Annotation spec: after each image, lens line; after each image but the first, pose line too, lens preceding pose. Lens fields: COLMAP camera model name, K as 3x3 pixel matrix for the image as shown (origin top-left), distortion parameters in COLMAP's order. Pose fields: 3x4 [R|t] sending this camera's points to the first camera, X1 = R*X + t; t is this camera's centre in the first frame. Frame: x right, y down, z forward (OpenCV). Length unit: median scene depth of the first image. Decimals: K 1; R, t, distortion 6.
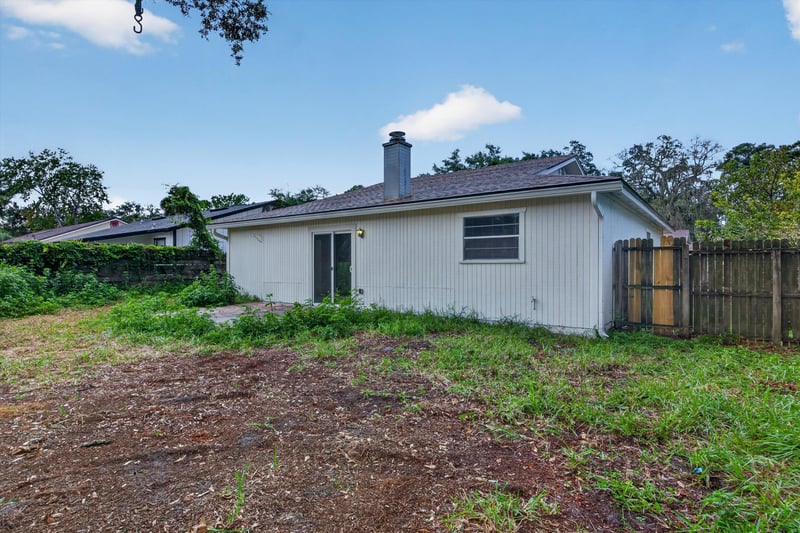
lens RADIAL K [[359.0, 0, 400.0], [0, 359.0, 266.5], [0, 0, 1]] dist [-0.005566, 0.000451]
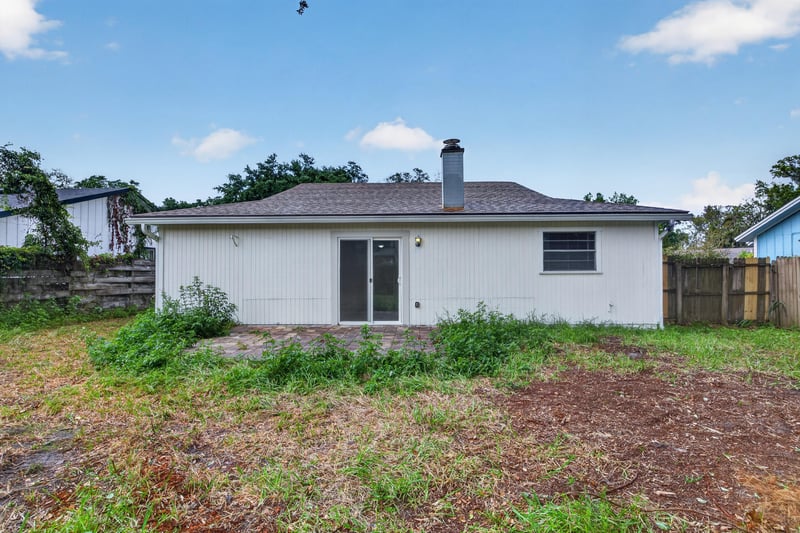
lens RADIAL K [[357.1, 0, 400.4], [0, 357.1, 260.7], [0, 0, 1]] dist [-0.014893, 0.000375]
pose [[0.866596, 0.014052, 0.498813, -0.666470], [0.005701, 0.999259, -0.038056, -0.009638], [-0.498979, 0.035823, 0.865874, 0.258582]]
